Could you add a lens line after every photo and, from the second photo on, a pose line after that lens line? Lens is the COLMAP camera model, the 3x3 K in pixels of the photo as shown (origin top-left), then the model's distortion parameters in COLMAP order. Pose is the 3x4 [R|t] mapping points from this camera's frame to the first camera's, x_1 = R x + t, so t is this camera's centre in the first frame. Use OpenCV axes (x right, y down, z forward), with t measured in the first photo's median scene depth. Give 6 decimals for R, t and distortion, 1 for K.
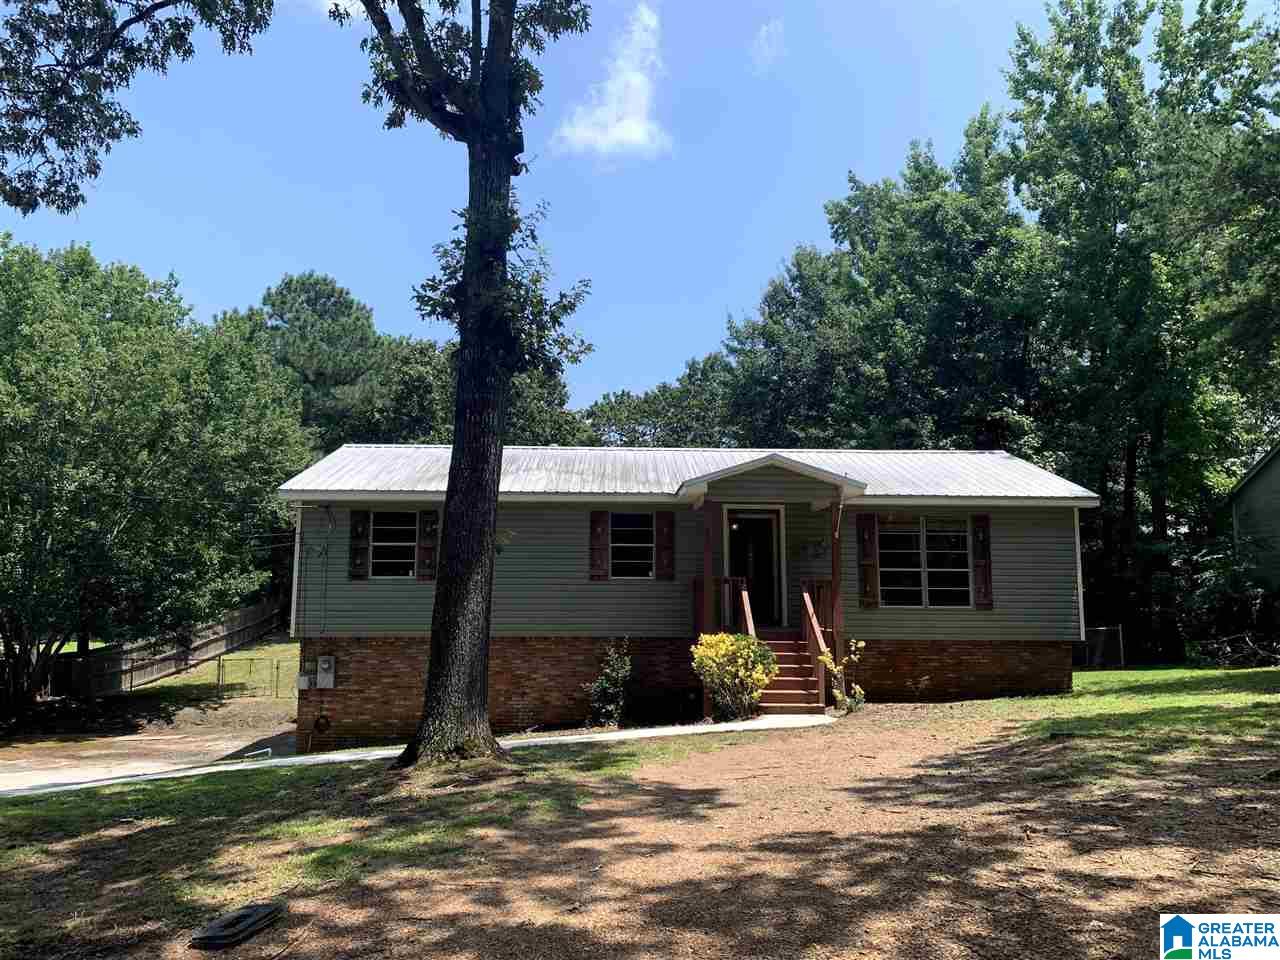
lens RADIAL K [[958.5, 0, 640.0], [0, 958.5, 480.0], [0, 0, 1]] dist [0.071933, 0.000236]
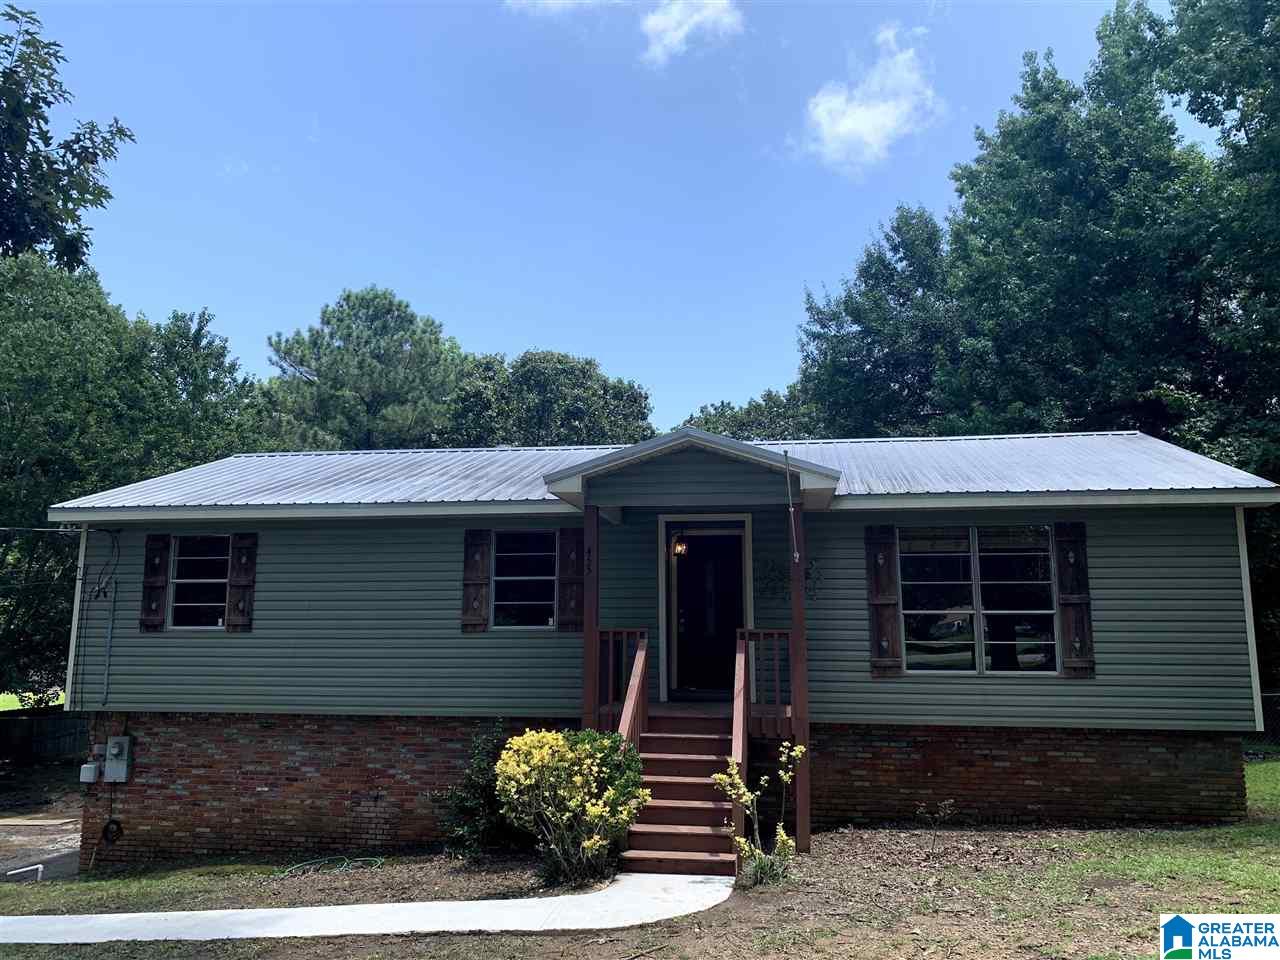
lens RADIAL K [[983.9, 0, 640.0], [0, 983.9, 480.0], [0, 0, 1]] dist [-0.003941, 0.039832]
pose [[0.983921, -0.029701, -0.176118, 0.193532], [0.023725, 0.999072, -0.035938, 0.025525], [0.177022, 0.031182, 0.983713, 0.333202]]
